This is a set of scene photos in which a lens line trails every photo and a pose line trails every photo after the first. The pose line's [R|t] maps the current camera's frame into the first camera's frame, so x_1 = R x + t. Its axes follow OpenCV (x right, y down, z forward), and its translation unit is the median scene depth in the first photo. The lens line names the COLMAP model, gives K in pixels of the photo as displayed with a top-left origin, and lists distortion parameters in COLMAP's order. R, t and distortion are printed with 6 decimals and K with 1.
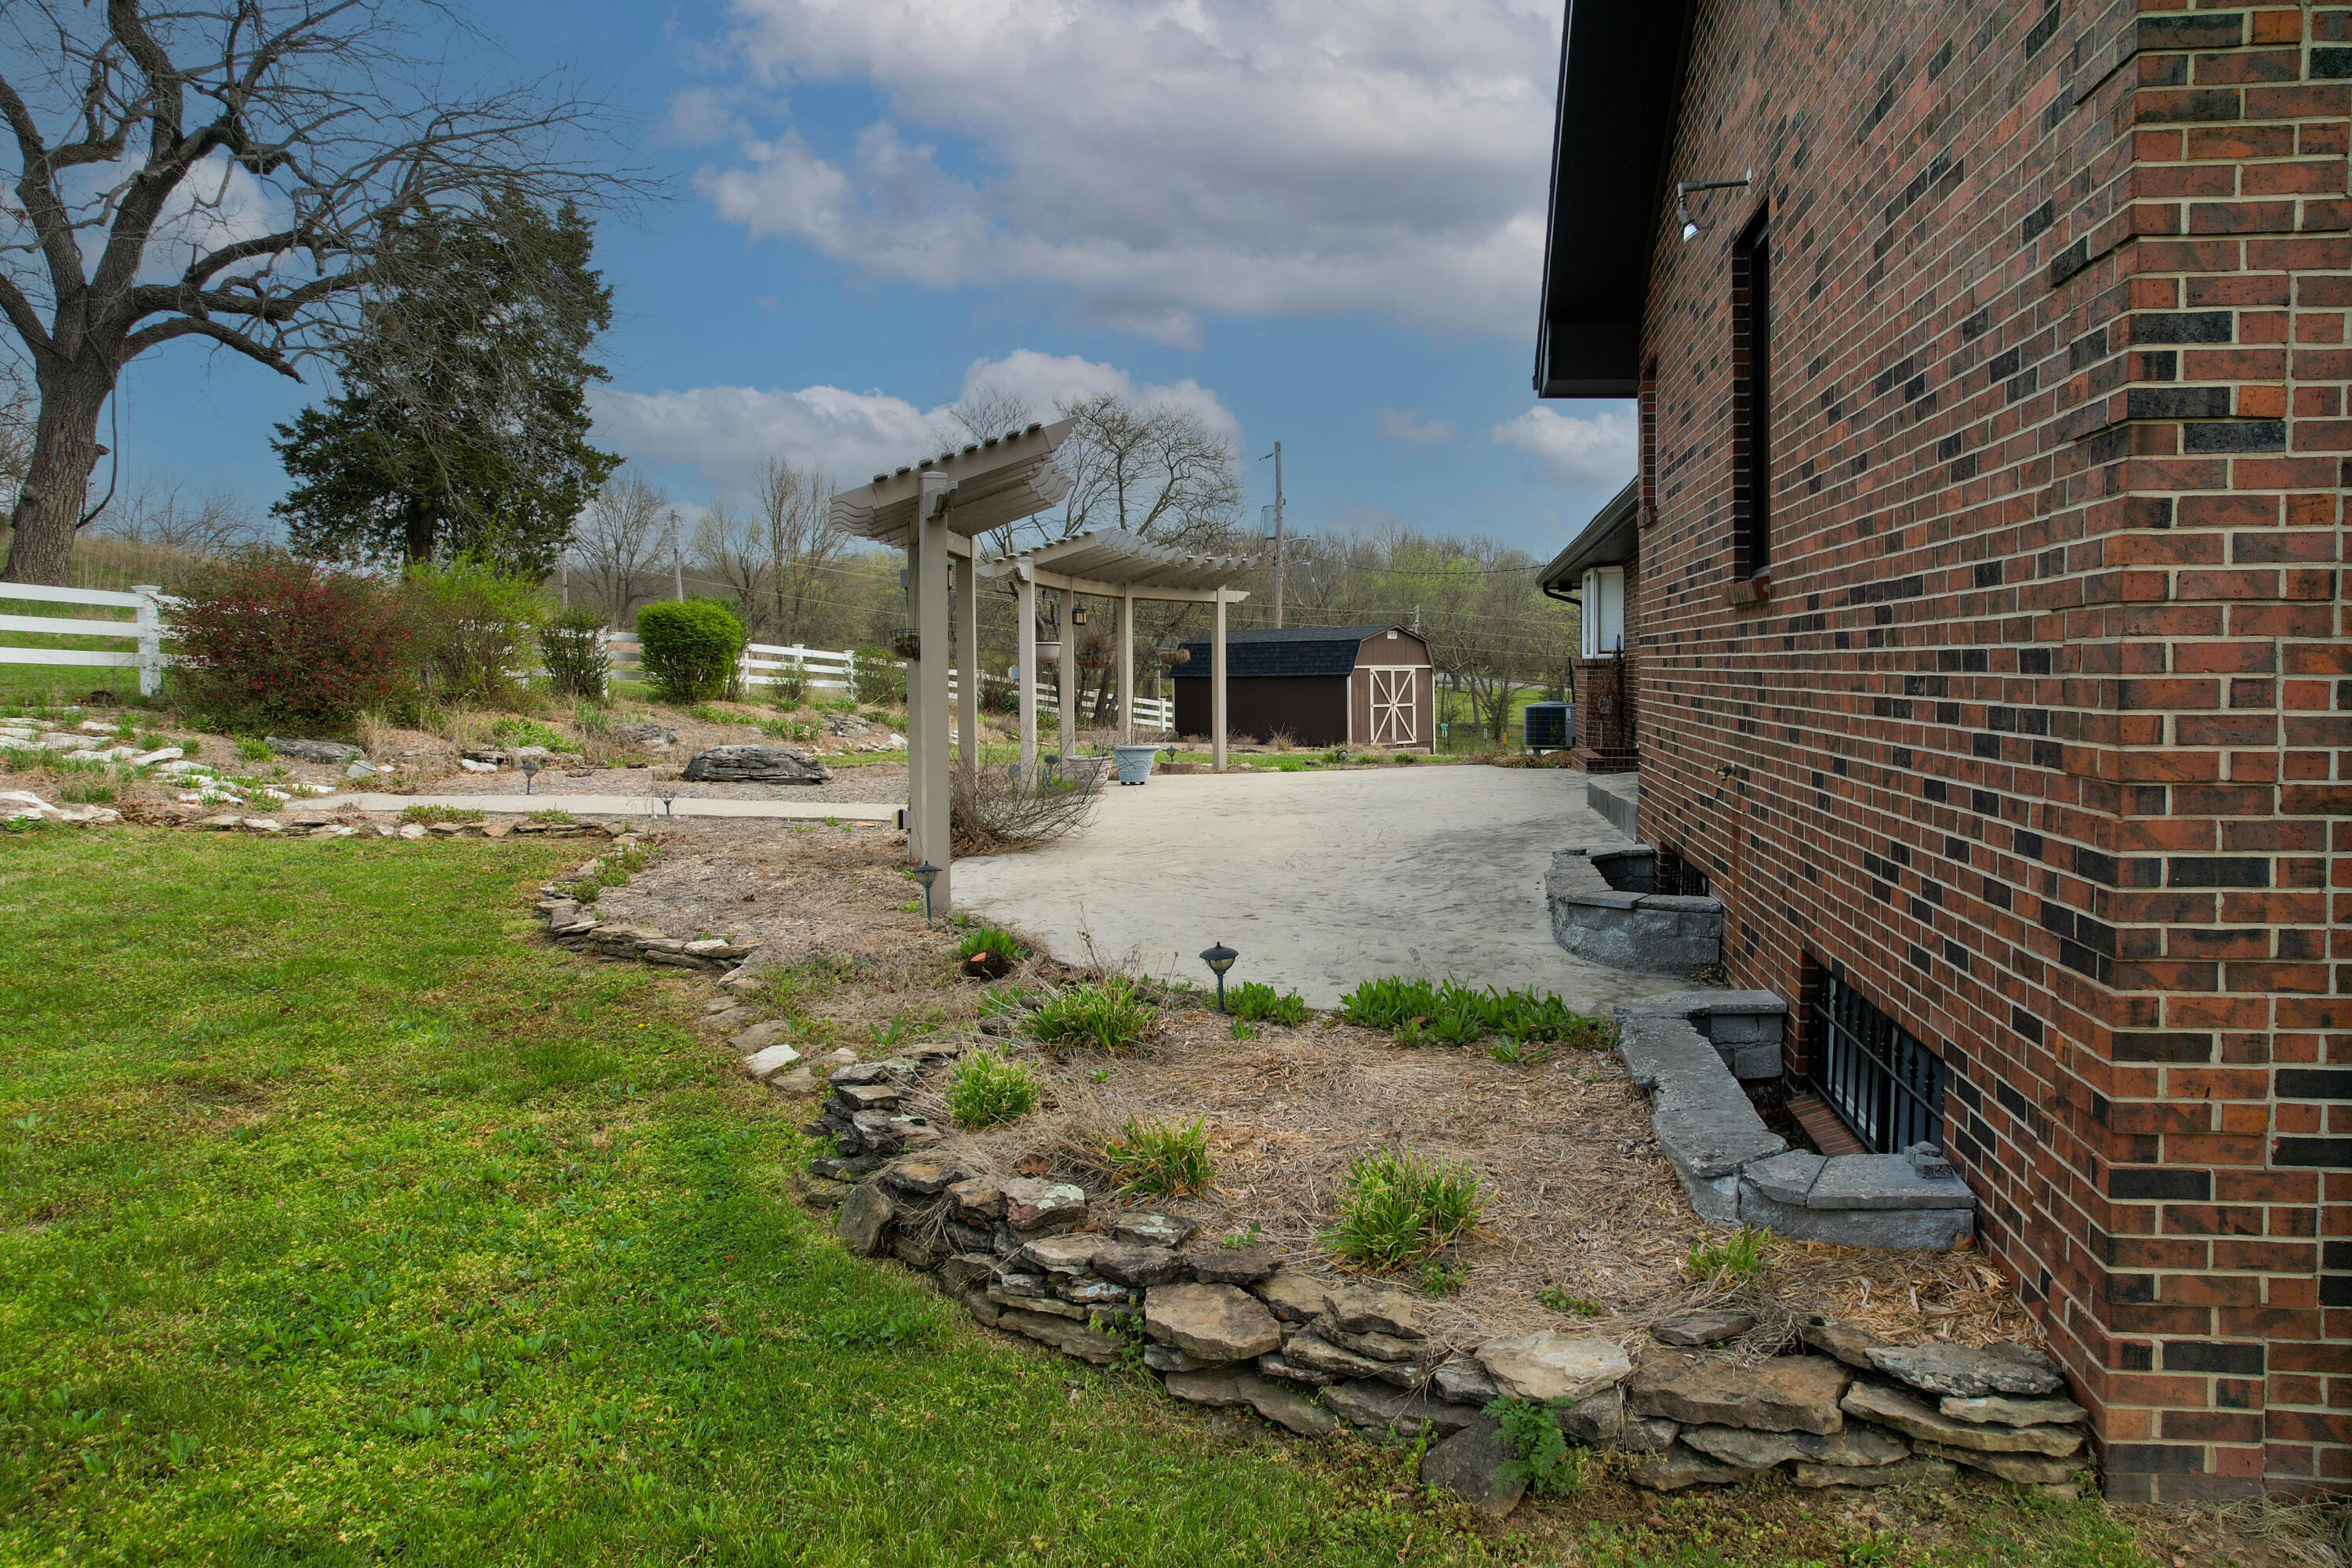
lens RADIAL K [[1483.1, 0, 1310.5], [0, 1483.1, 738.0], [0, 0, 1]] dist [-0.035342, 0.024837]
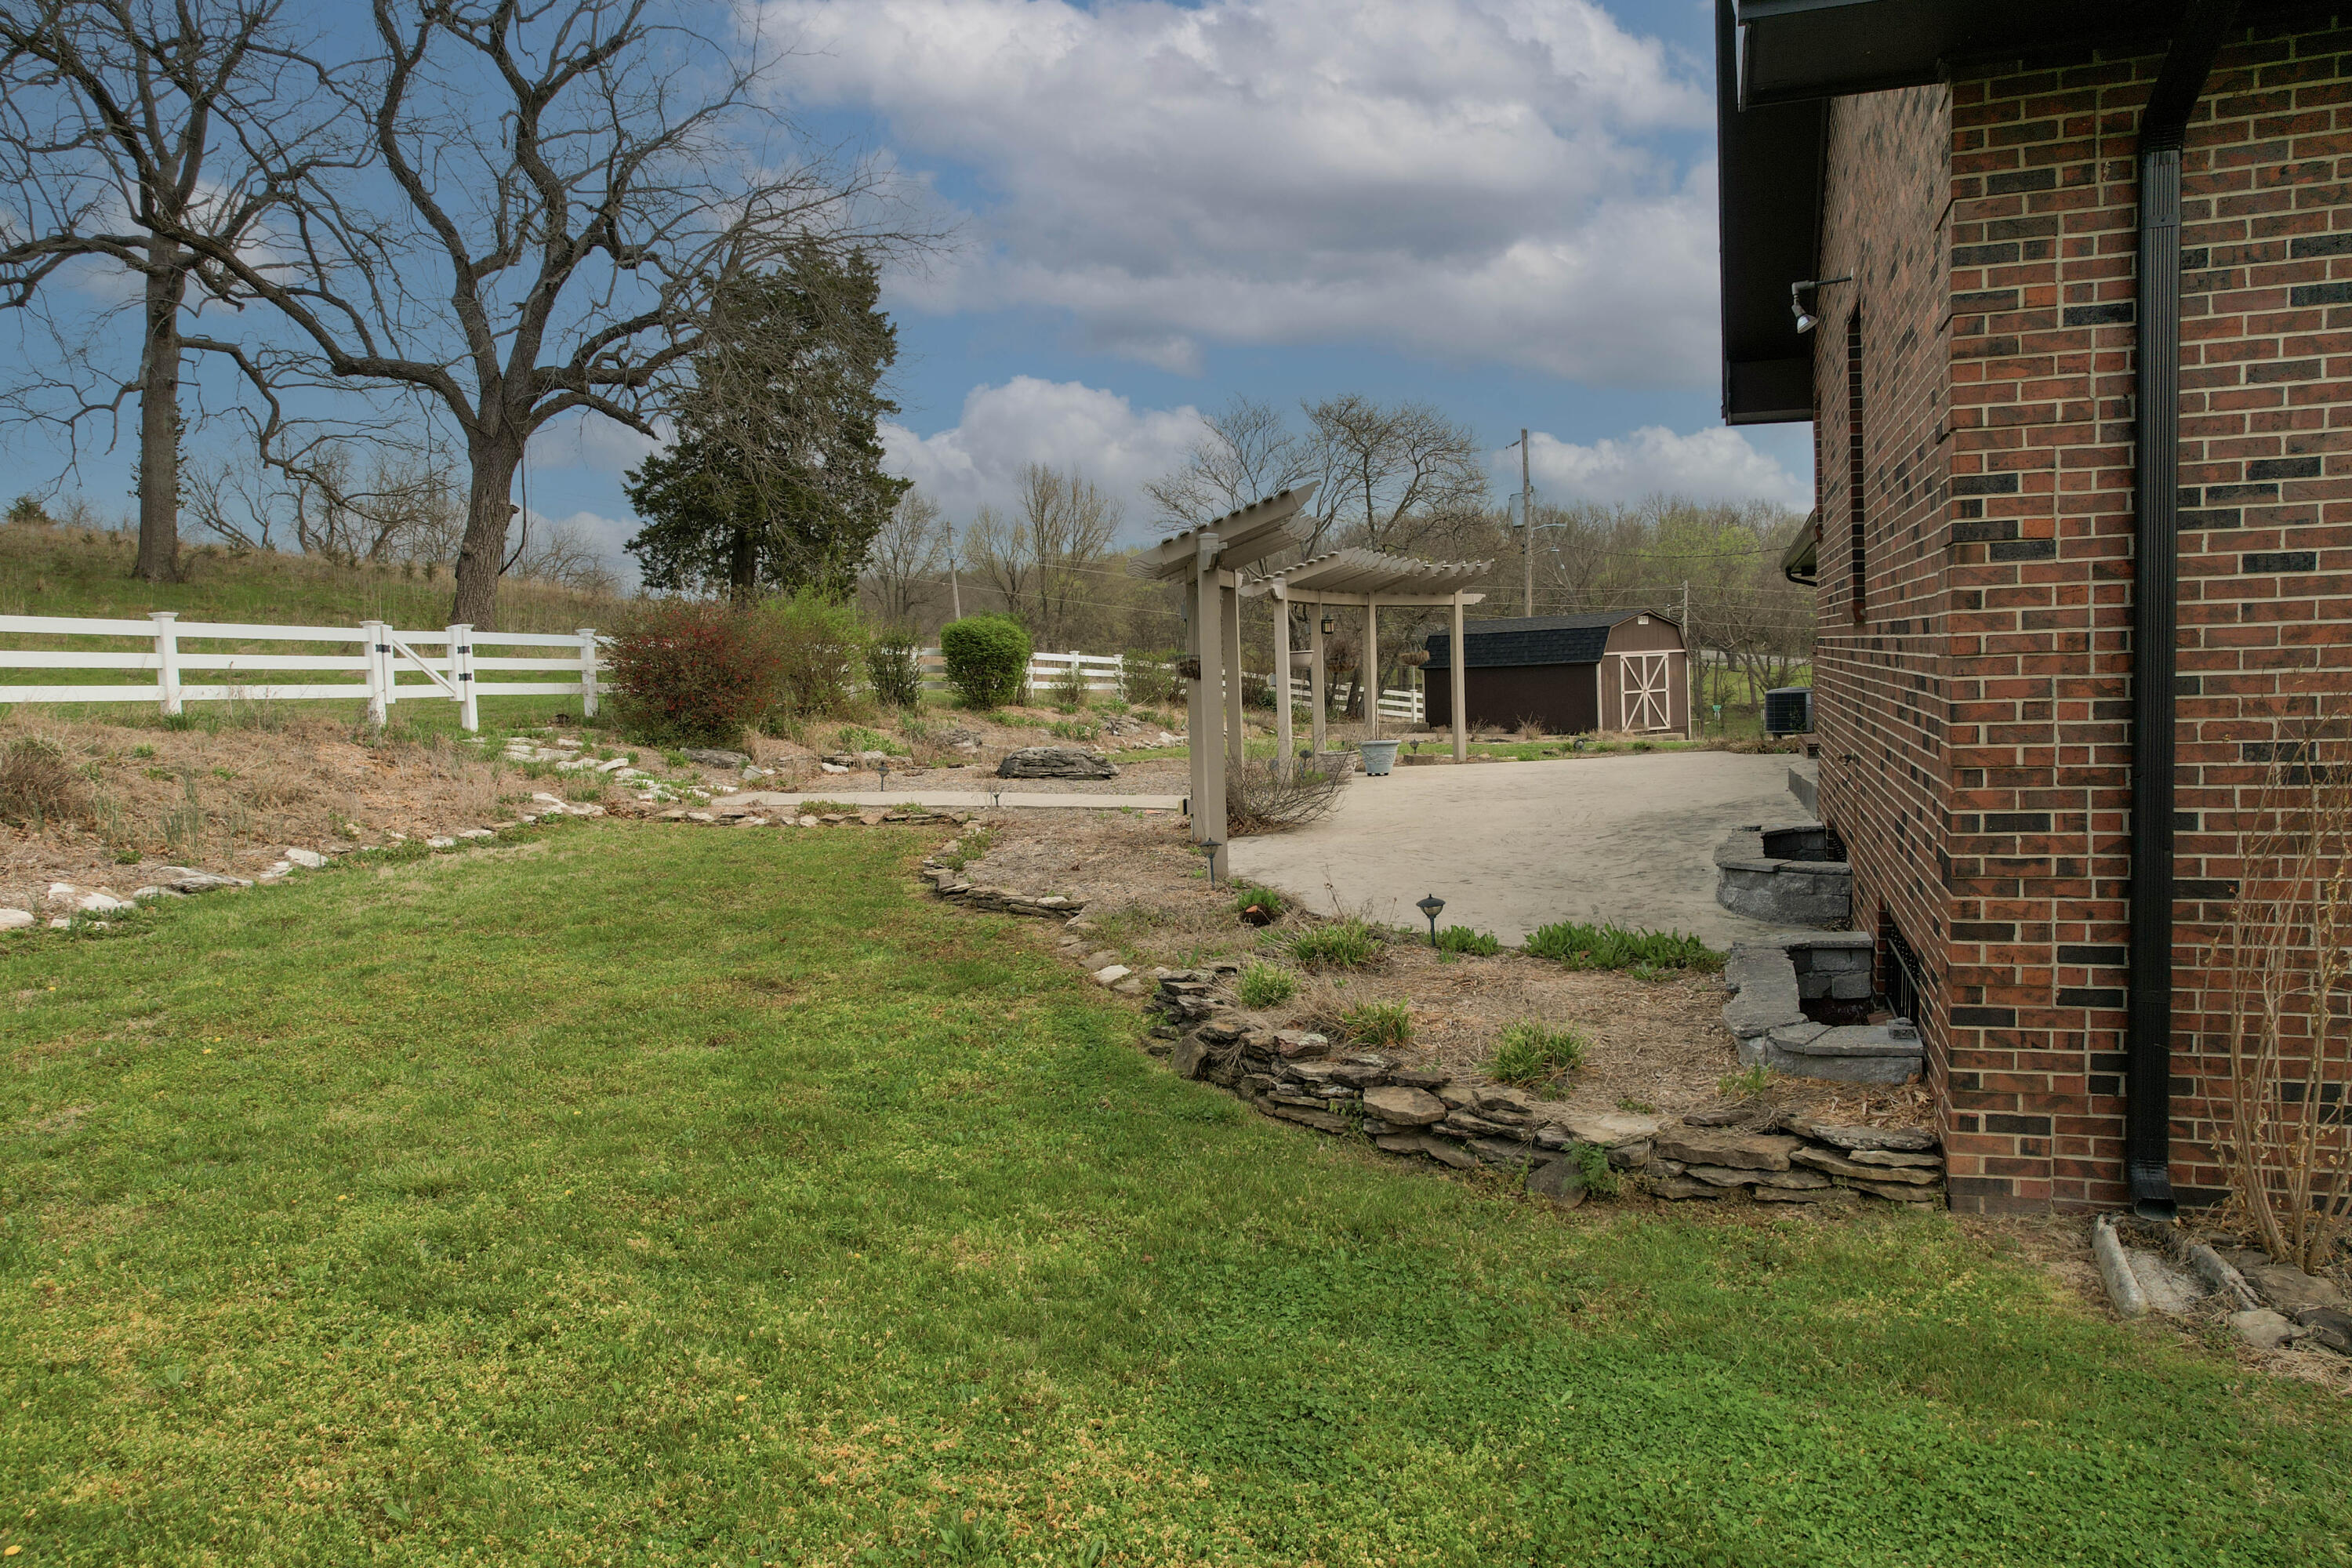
lens RADIAL K [[1503.9, 0, 1179.4], [0, 1503.9, 783.4], [0, 0, 1]] dist [-0.079134, 0.072049]
pose [[0.966685, -0.013482, -0.255613, 0.071835], [0.022958, 0.999154, 0.034125, -0.013397], [0.254937, -0.038856, 0.966177, -0.385481]]
